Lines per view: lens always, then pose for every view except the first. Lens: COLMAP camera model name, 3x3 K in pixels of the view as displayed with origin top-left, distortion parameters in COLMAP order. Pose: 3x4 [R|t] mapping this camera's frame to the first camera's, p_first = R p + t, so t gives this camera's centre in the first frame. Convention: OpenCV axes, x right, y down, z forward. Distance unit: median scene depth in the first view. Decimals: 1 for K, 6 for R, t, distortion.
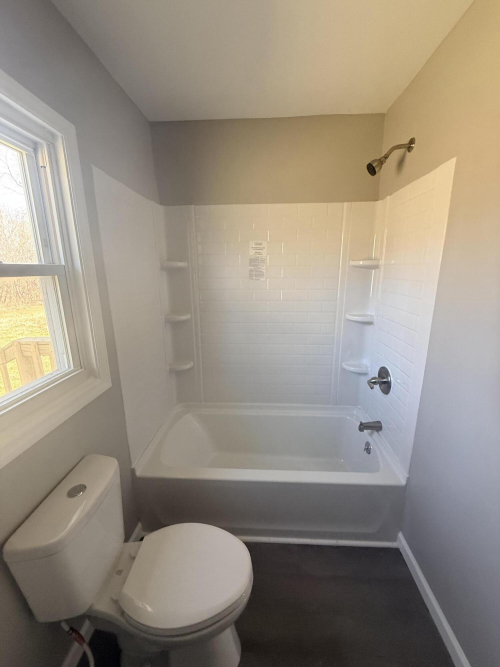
lens RADIAL K [[265.6, 0, 250.0], [0, 265.6, 333.5], [0, 0, 1]] dist [-0.002395, -0.000281]
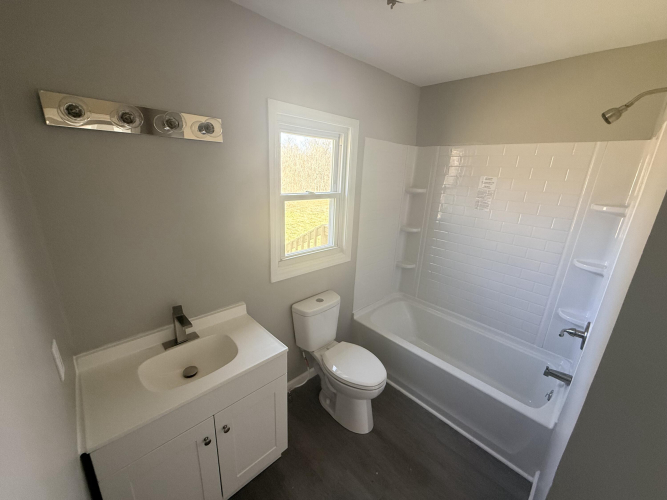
lens RADIAL K [[264.4, 0, 331.7], [0, 264.4, 249.2], [0, 0, 1]] dist [-0.001339, -0.000097]
pose [[0.726776, 0.235830, -0.645120, 0.381673], [-0.206685, 0.970768, 0.122028, -0.049771], [0.655040, 0.044650, 0.754274, -0.311462]]
